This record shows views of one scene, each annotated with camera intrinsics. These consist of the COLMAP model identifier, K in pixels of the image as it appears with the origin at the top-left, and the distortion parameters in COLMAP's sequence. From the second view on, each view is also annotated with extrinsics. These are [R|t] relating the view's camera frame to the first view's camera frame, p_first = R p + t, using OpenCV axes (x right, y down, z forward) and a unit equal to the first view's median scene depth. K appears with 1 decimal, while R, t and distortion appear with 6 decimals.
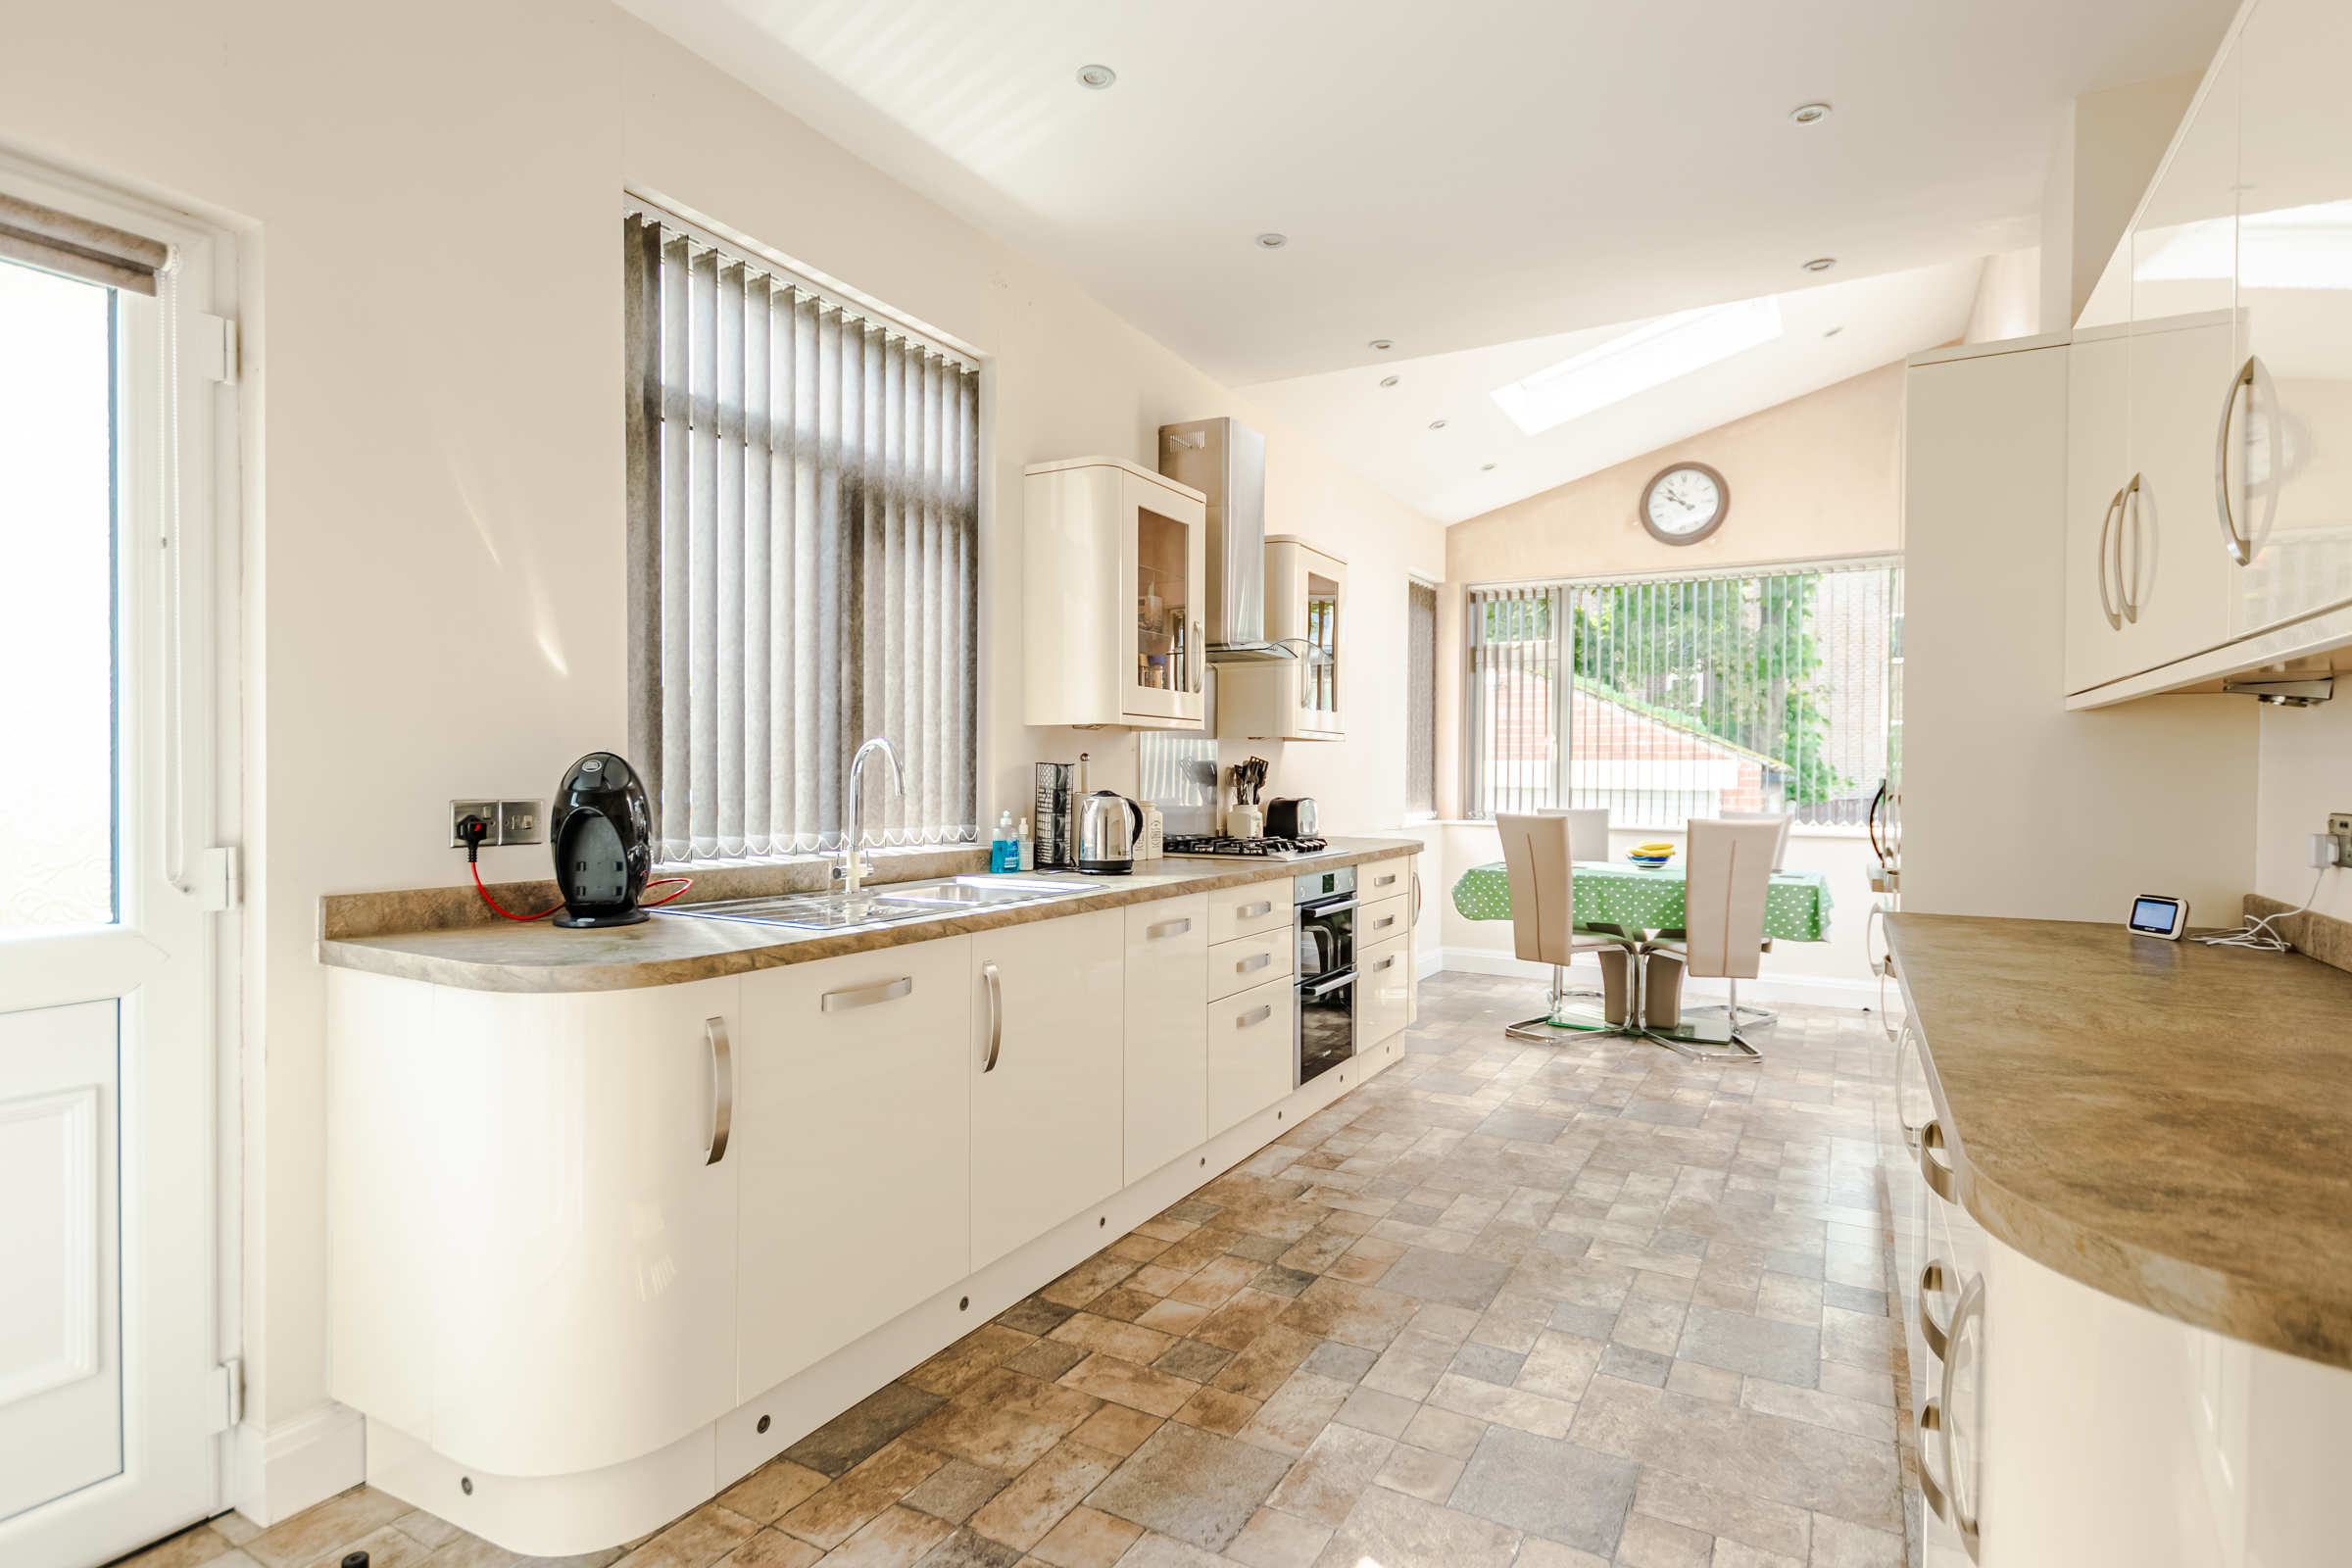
lens RADIAL K [[1203.3, 0, 1146.1], [0, 1203.3, 774.7], [0, 0, 1]] dist [0.008348, -0.001079]
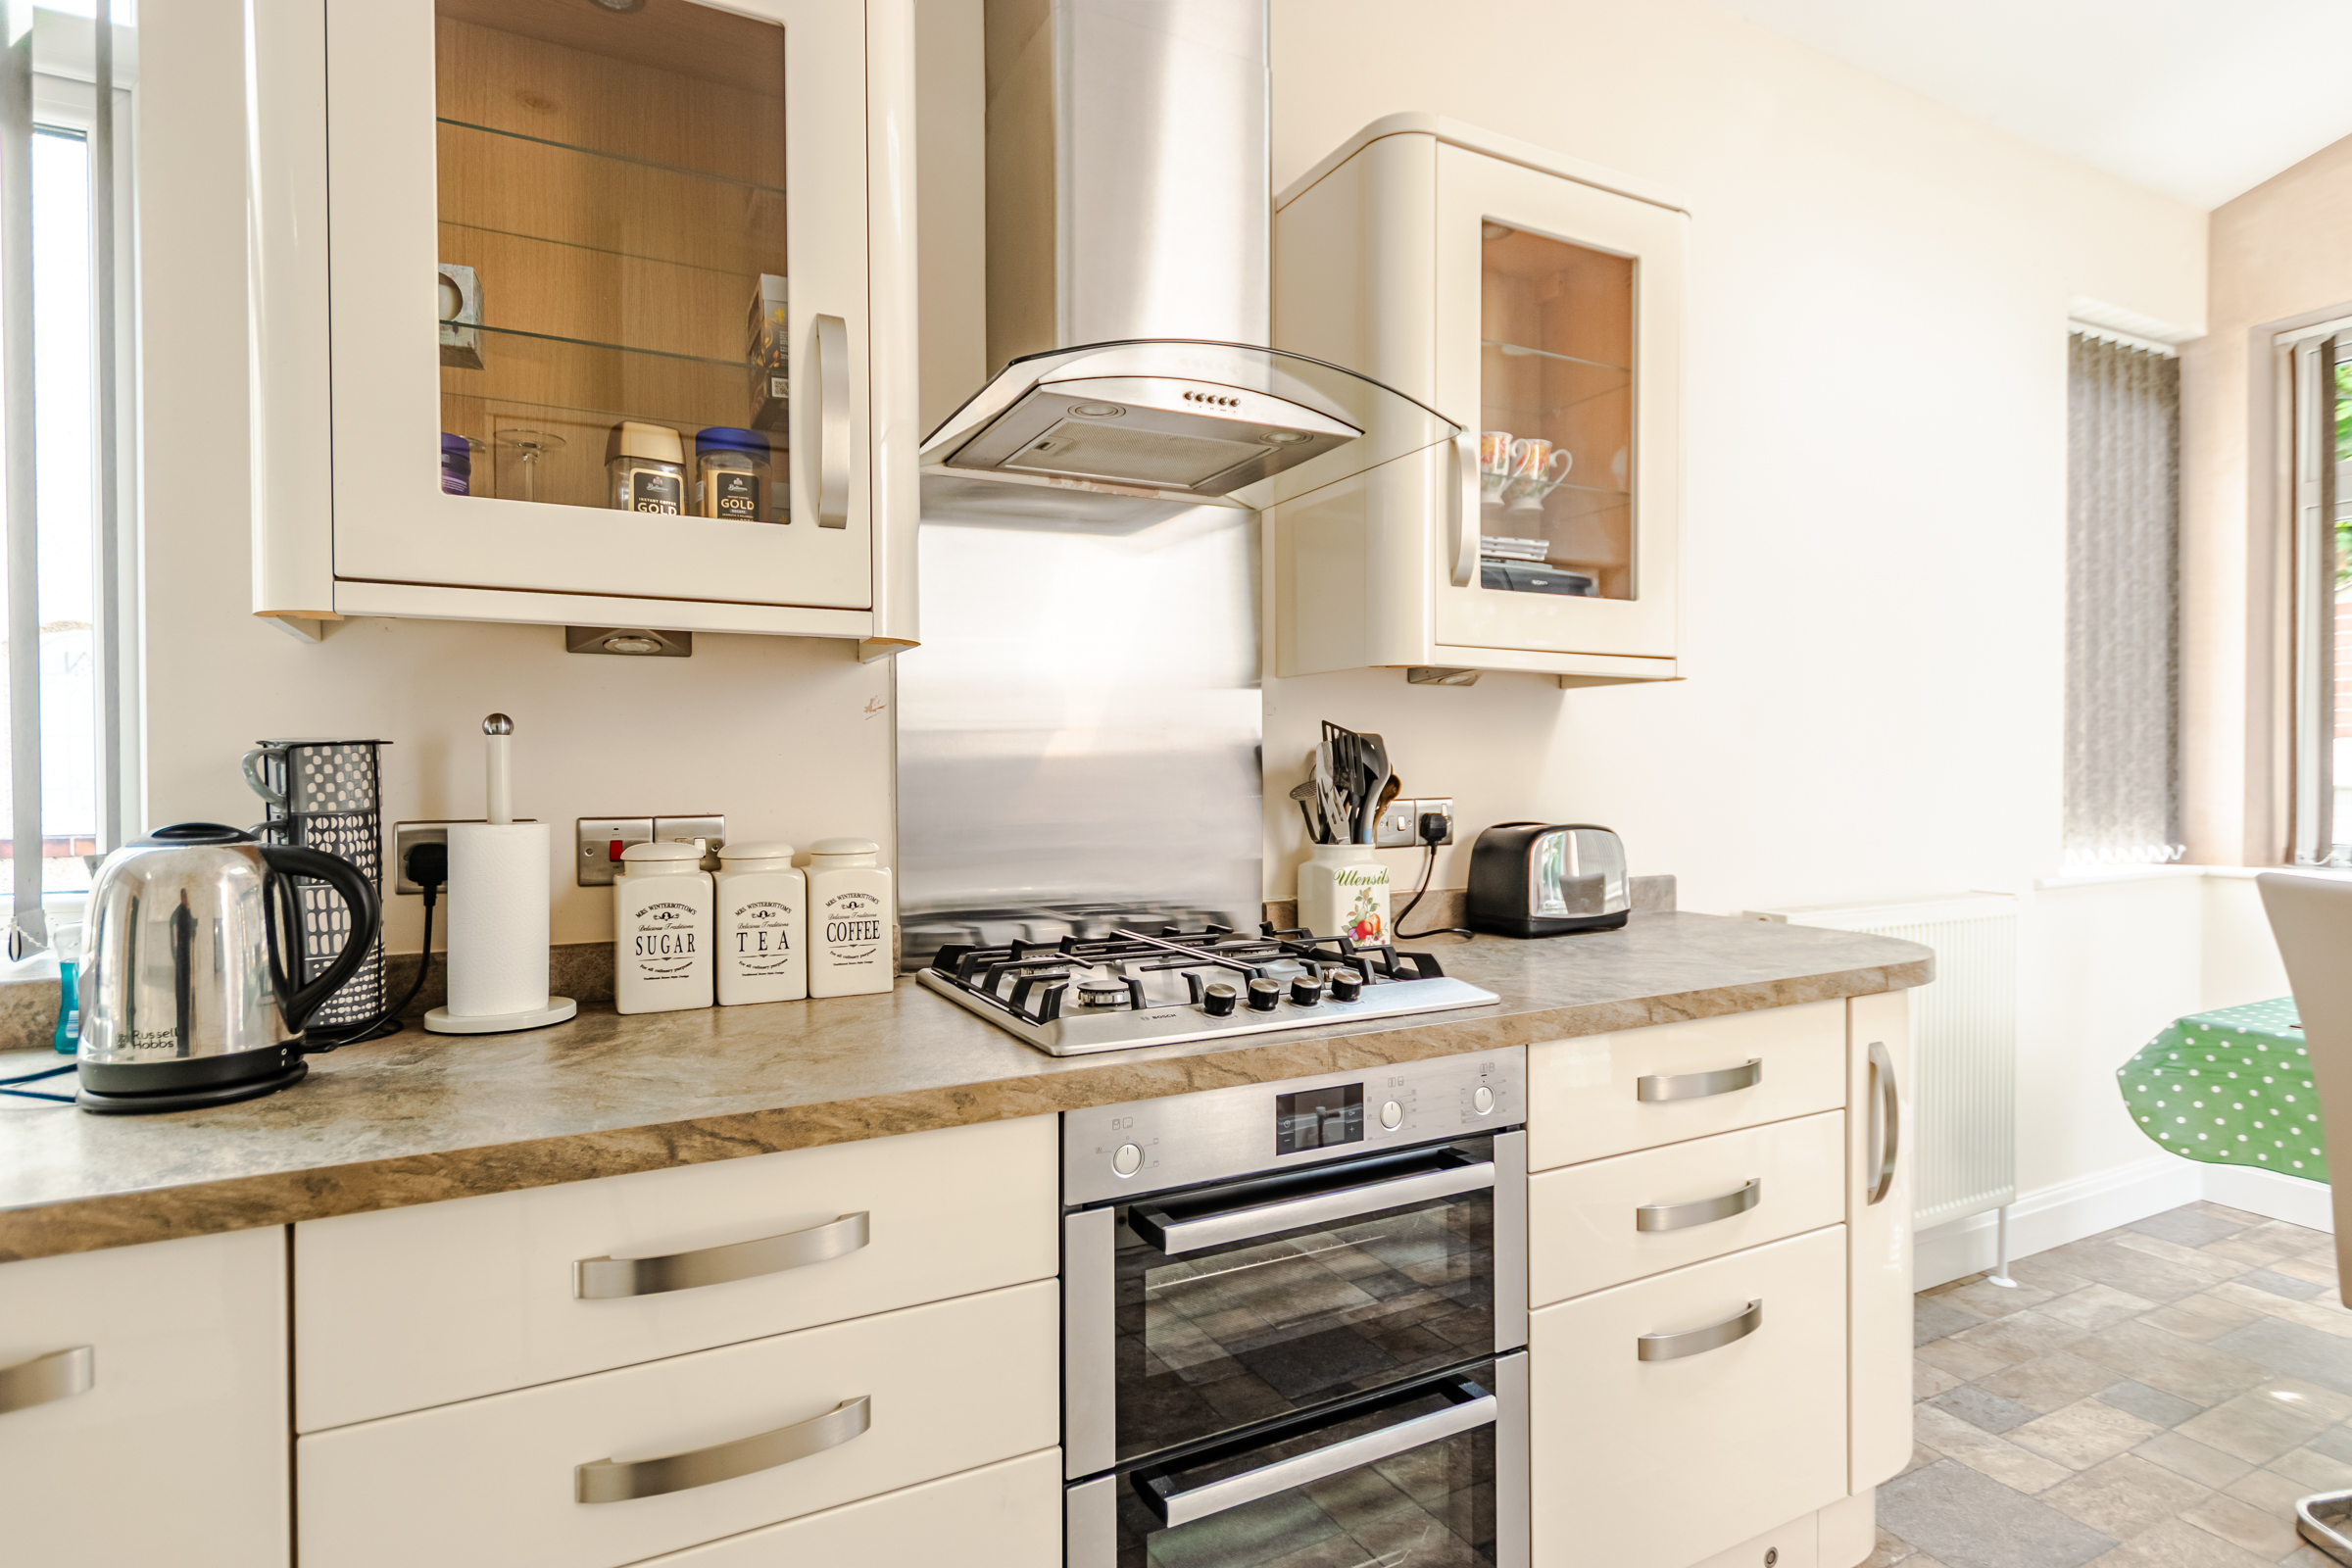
lens RADIAL K [[1203.3, 0, 1193.8], [0, 1203.3, 779.0], [0, 0, 1]] dist [0.008348, -0.001079]
pose [[0.849513, -0.005899, -0.527534, 0.208699], [0.007131, 0.999975, 0.000302, 0.002917], [0.527519, -0.004018, 0.849534, 0.528921]]
